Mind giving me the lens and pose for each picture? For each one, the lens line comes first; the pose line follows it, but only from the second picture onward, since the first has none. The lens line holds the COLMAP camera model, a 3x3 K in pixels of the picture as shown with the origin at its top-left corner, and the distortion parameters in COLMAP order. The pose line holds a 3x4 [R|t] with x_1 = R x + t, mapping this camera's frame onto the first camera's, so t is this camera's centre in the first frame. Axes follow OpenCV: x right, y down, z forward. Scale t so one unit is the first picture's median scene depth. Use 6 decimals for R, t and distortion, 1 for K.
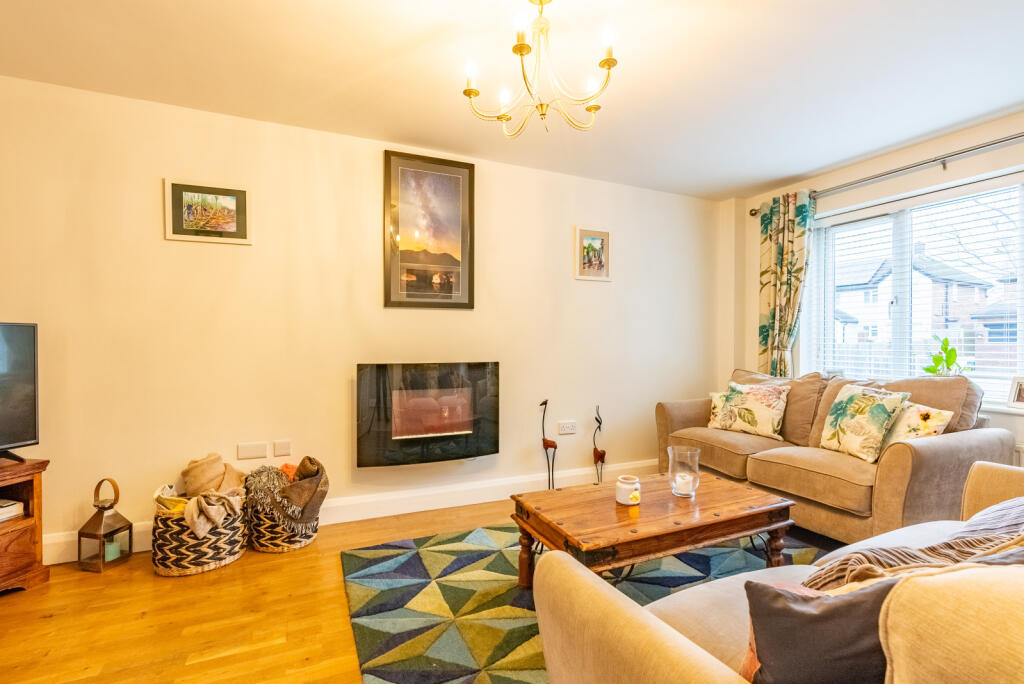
lens RADIAL K [[468.0, 0, 508.3], [0, 468.0, 338.0], [0, 0, 1]] dist [0.000448, 0.001035]
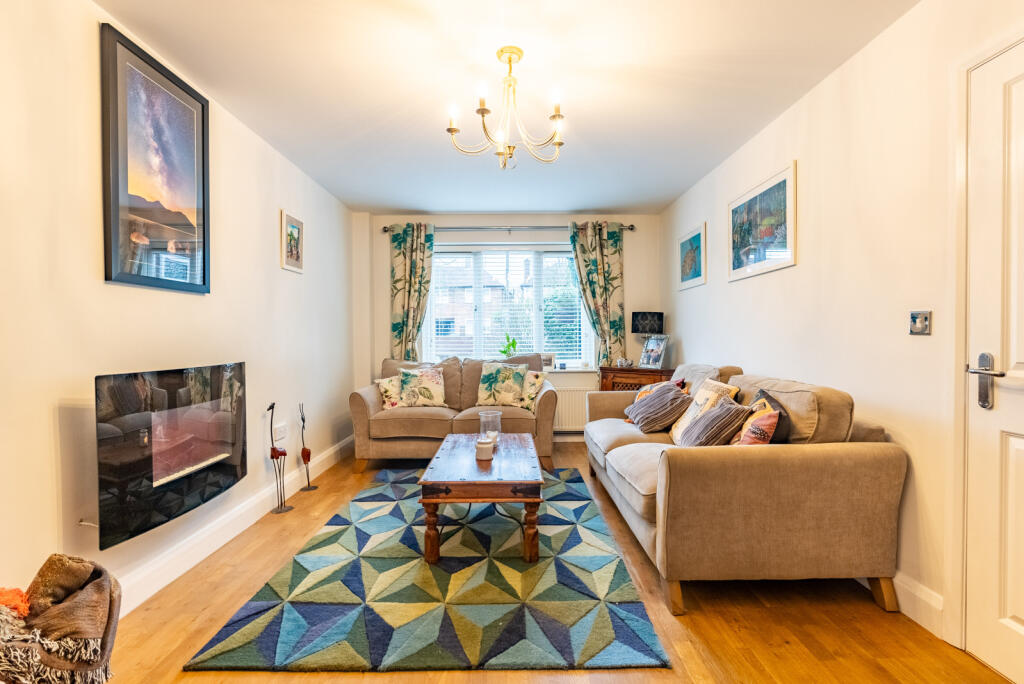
lens RADIAL K [[468.0, 0, 508.3], [0, 468.0, 338.0], [0, 0, 1]] dist [0.000448, 0.001035]
pose [[0.421177, -0.009859, 0.906925, -0.557318], [0.000405, 0.999943, 0.010682, 0.001214], [-0.906978, -0.004132, 0.421157, 0.247425]]
